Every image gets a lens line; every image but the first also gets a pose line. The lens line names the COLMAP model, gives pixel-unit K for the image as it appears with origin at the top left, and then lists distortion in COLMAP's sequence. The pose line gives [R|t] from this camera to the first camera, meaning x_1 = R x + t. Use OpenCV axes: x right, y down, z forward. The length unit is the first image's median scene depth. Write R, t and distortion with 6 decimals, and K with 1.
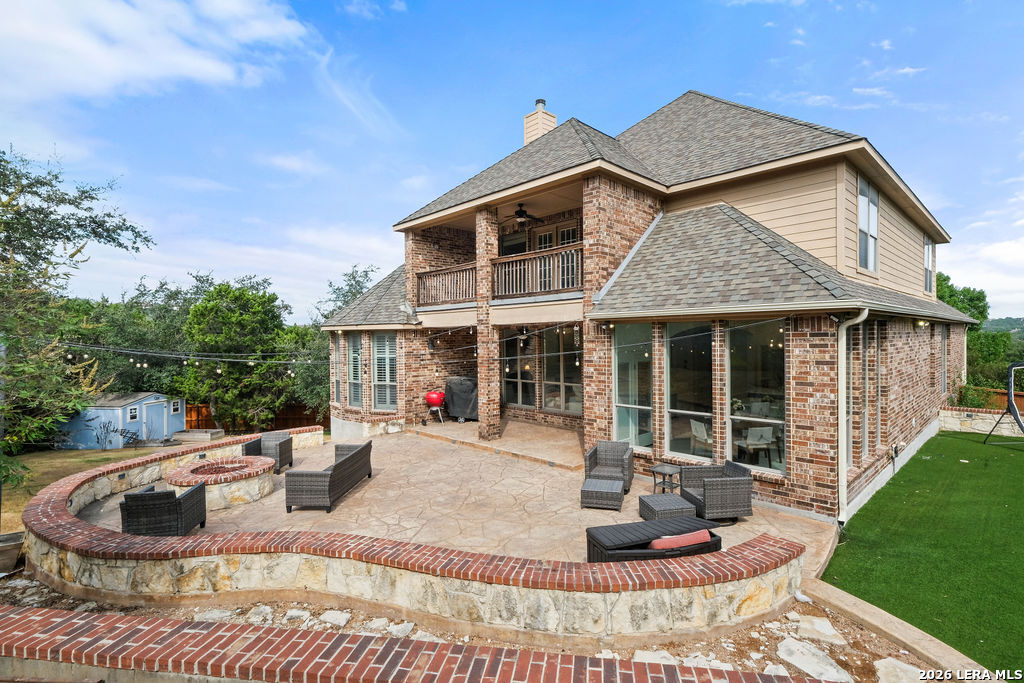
lens RADIAL K [[492.5, 0, 514.2], [0, 492.5, 345.4], [0, 0, 1]] dist [0.020029, 0.000643]
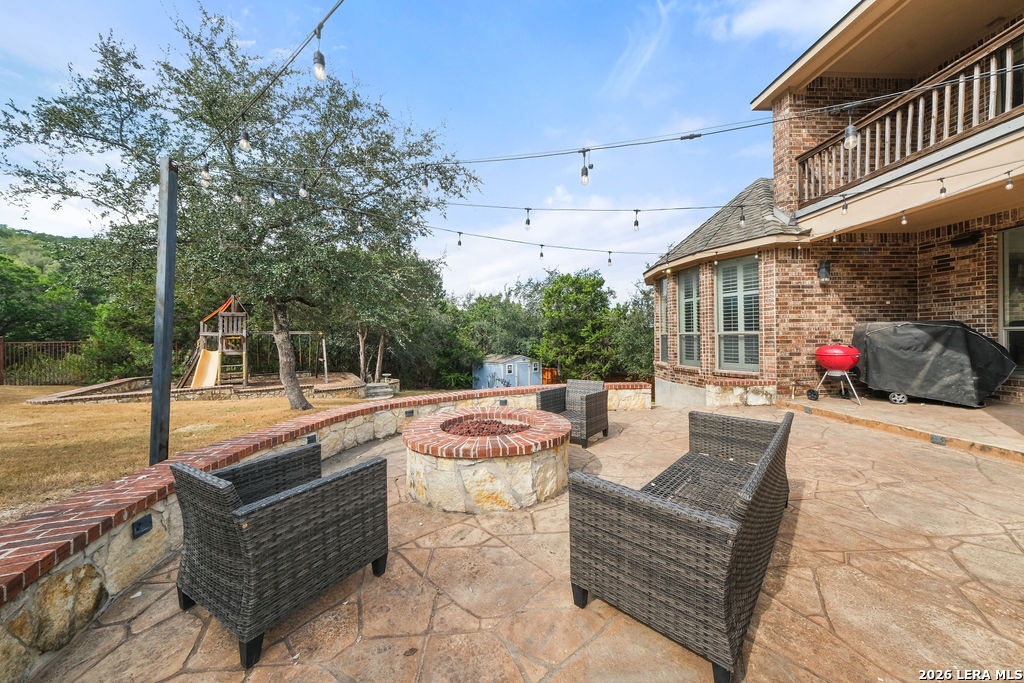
lens RADIAL K [[352.7, 0, 514.1], [0, 352.7, 336.9], [0, 0, 1]] dist [0.001991, 0.001507]
pose [[0.759914, -0.000308, -0.650023, -0.179119], [-0.005053, 0.999967, -0.006381, 0.088228], [0.650004, 0.008133, 0.759887, 0.421818]]
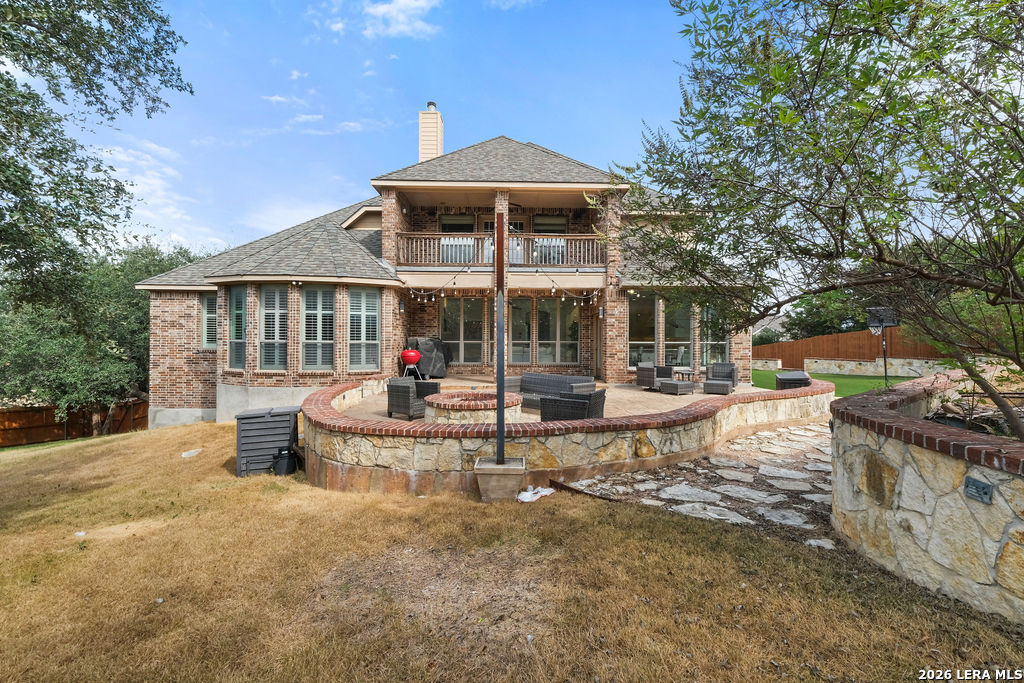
lens RADIAL K [[447.6, 0, 512.3], [0, 447.6, 337.6], [0, 0, 1]] dist [0.000335, 0.000008]
pose [[0.669566, 0.013584, 0.742628, -0.715841], [0.000968, 0.999816, -0.019160, 0.085987], [-0.742752, 0.013548, 0.669430, 0.213688]]
